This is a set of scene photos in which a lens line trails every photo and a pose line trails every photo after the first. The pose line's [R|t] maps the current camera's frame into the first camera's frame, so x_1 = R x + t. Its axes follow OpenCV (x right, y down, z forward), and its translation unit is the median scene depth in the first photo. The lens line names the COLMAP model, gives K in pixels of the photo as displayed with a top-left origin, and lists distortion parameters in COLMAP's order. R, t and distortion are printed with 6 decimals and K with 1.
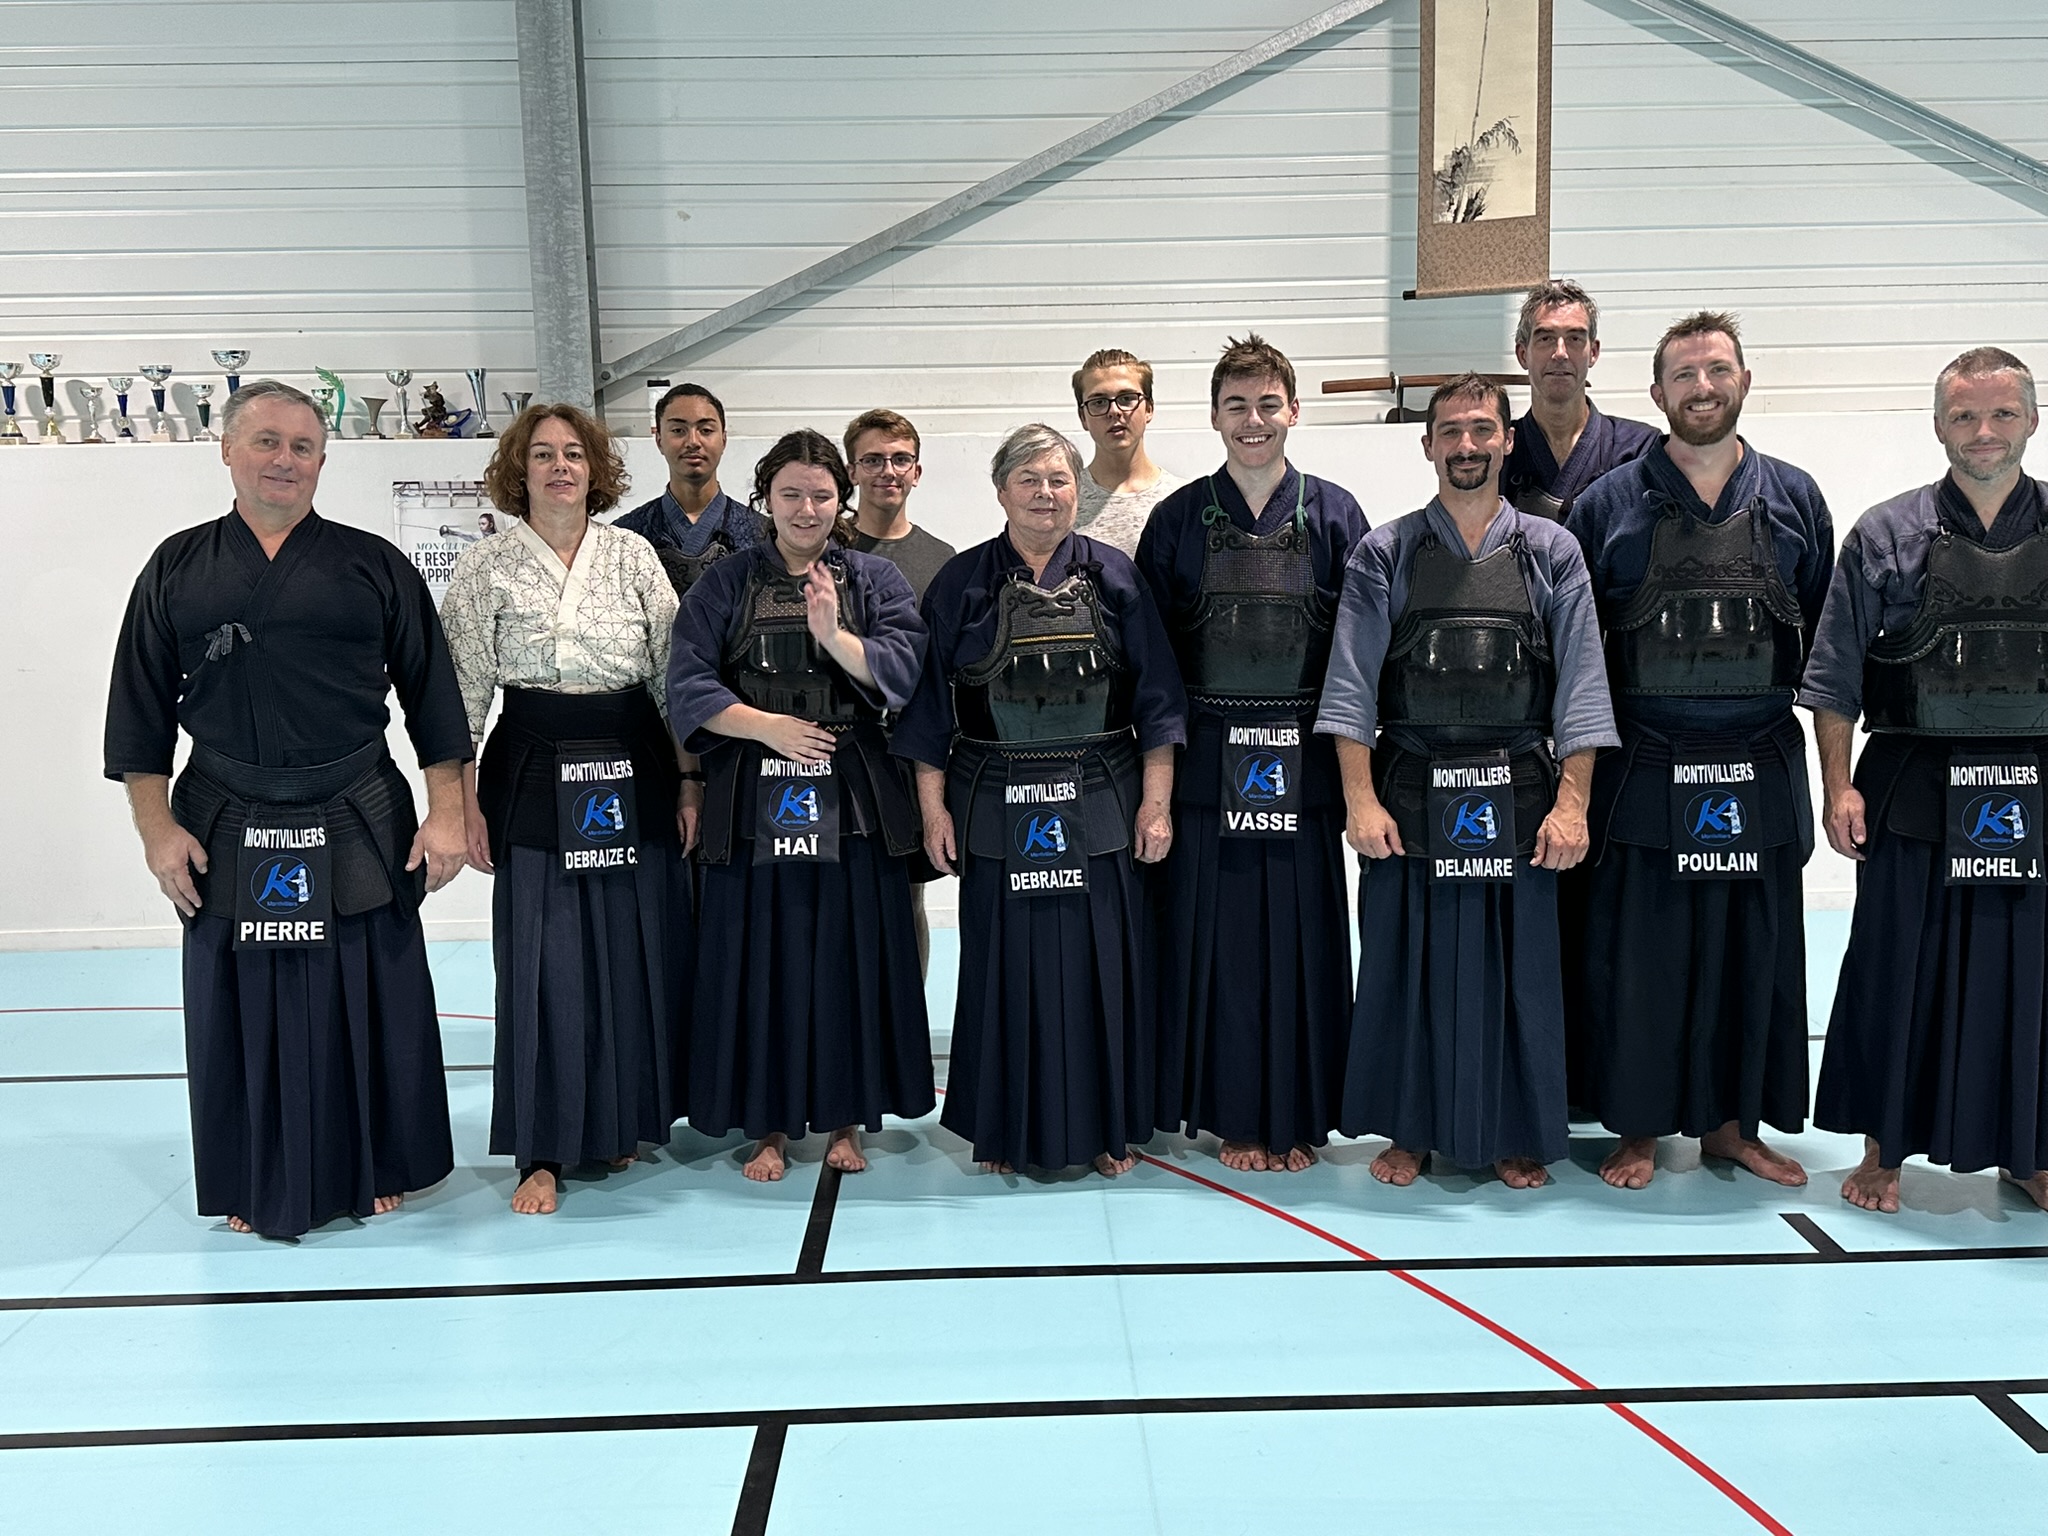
lens RADIAL K [[1856.0, 0, 1010.8], [0, 1856.0, 772.0], [0, 0, 1]] dist [0.011764, 0.000000]
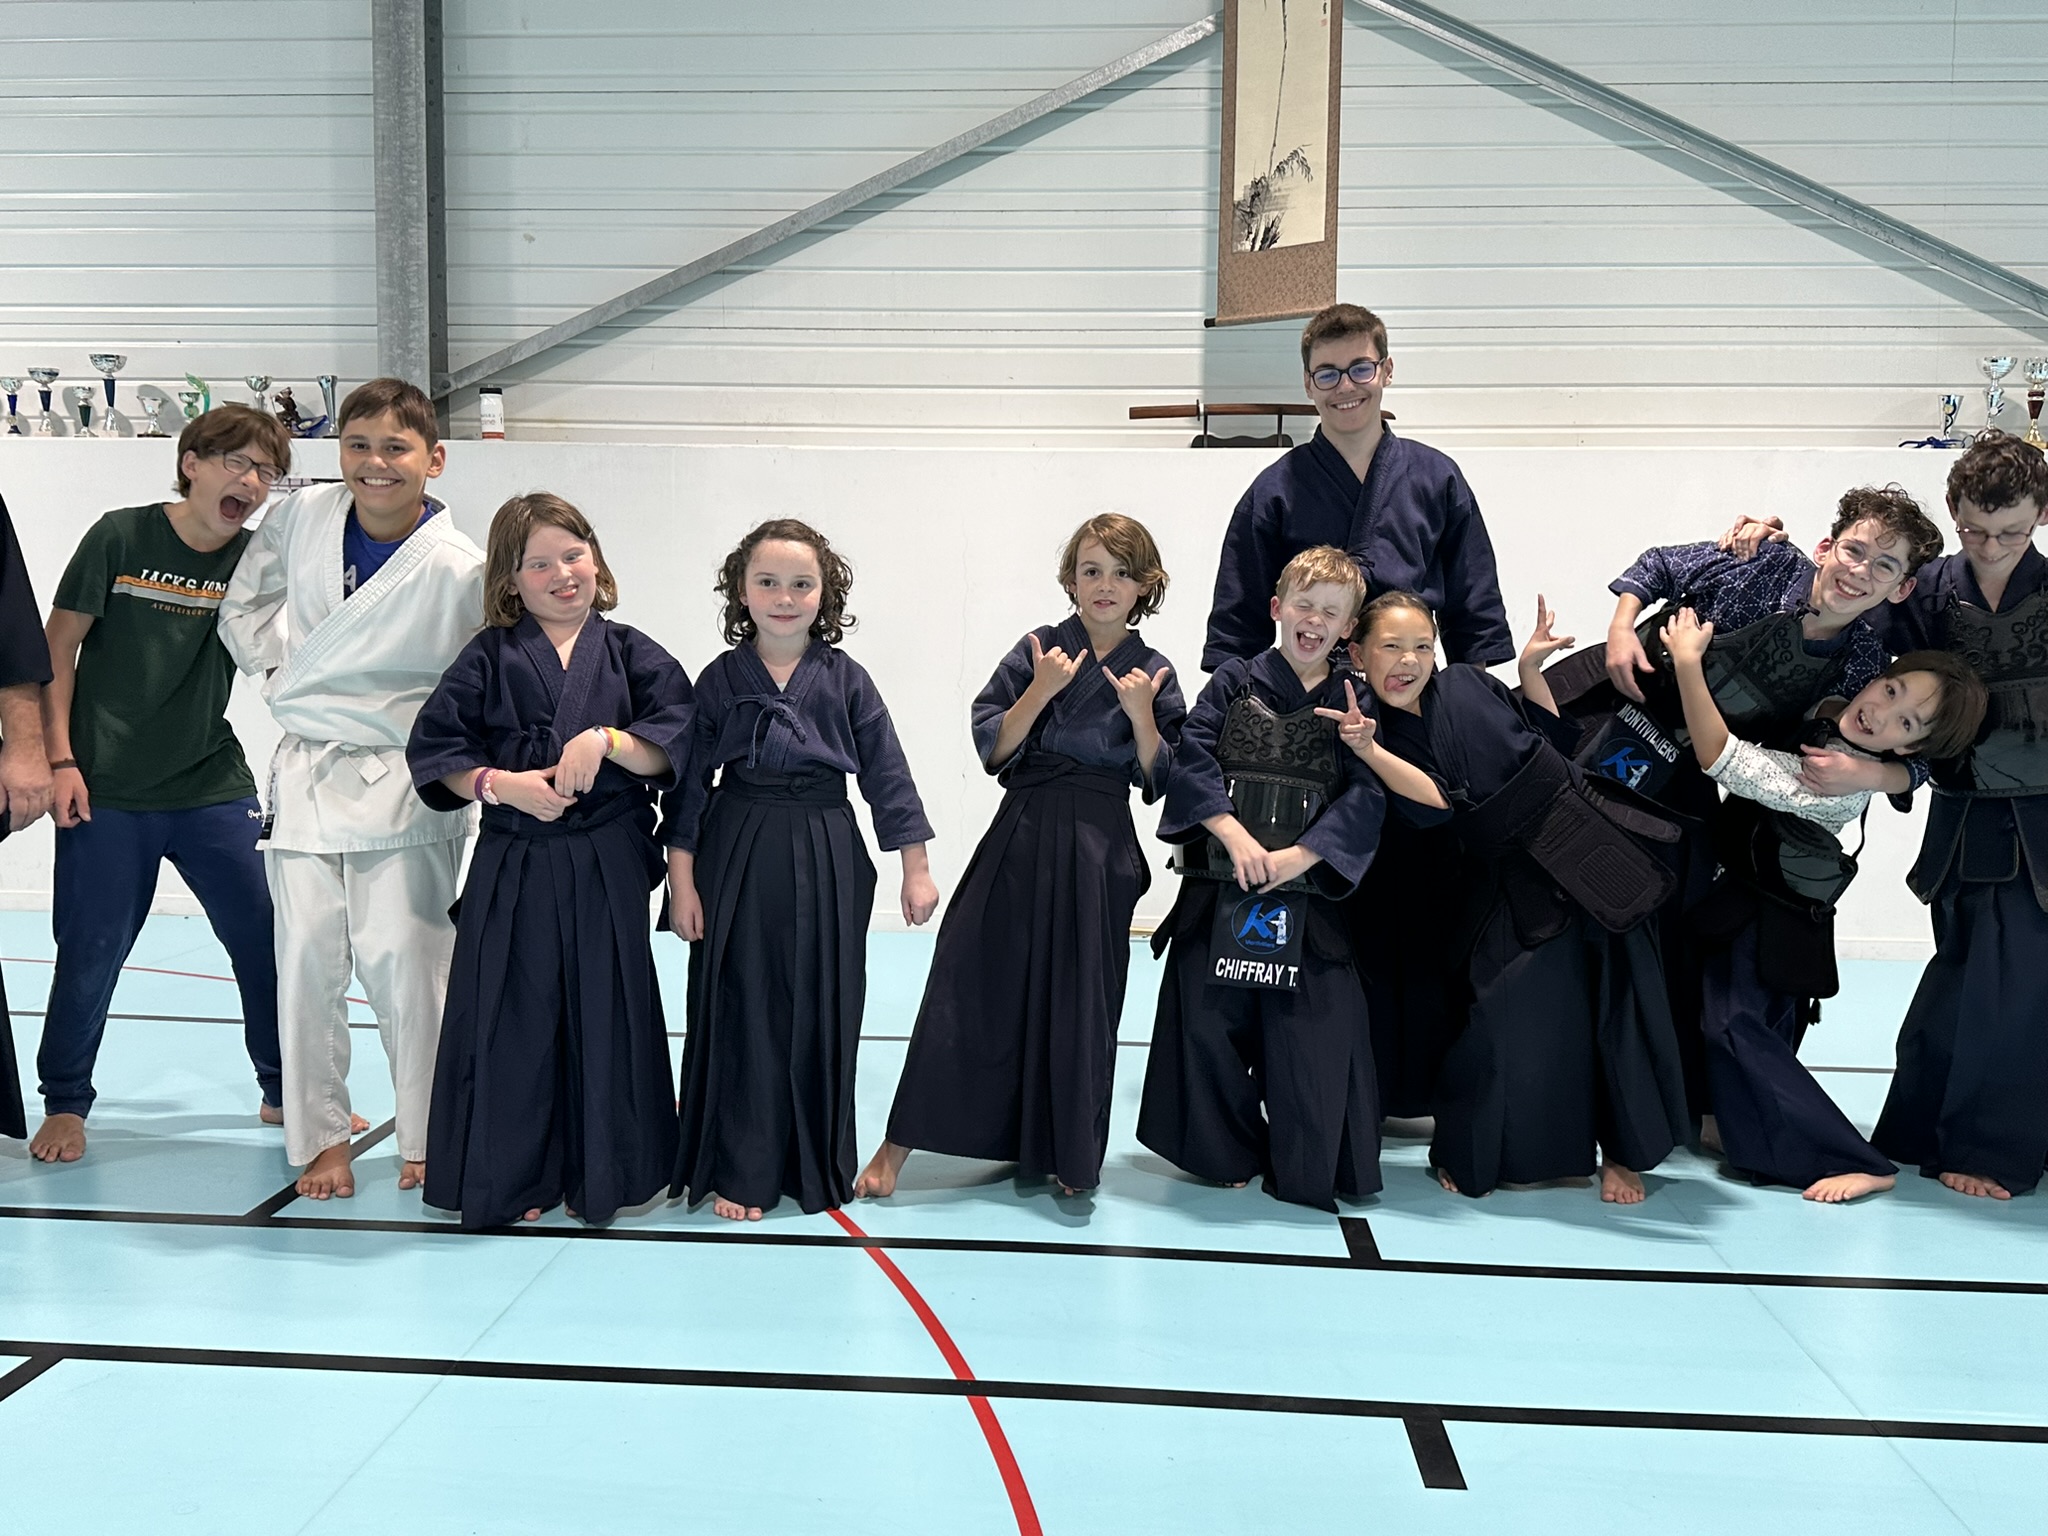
lens RADIAL K [[1685.9, 0, 1004.8], [0, 1685.9, 754.5], [0, 0, 1]] dist [0.034892, -0.070196]
pose [[0.995472, 0.038988, -0.086688, 0.191398], [-0.044319, 0.997187, -0.060449, 0.039899], [0.084087, 0.064017, 0.994400, 0.086610]]
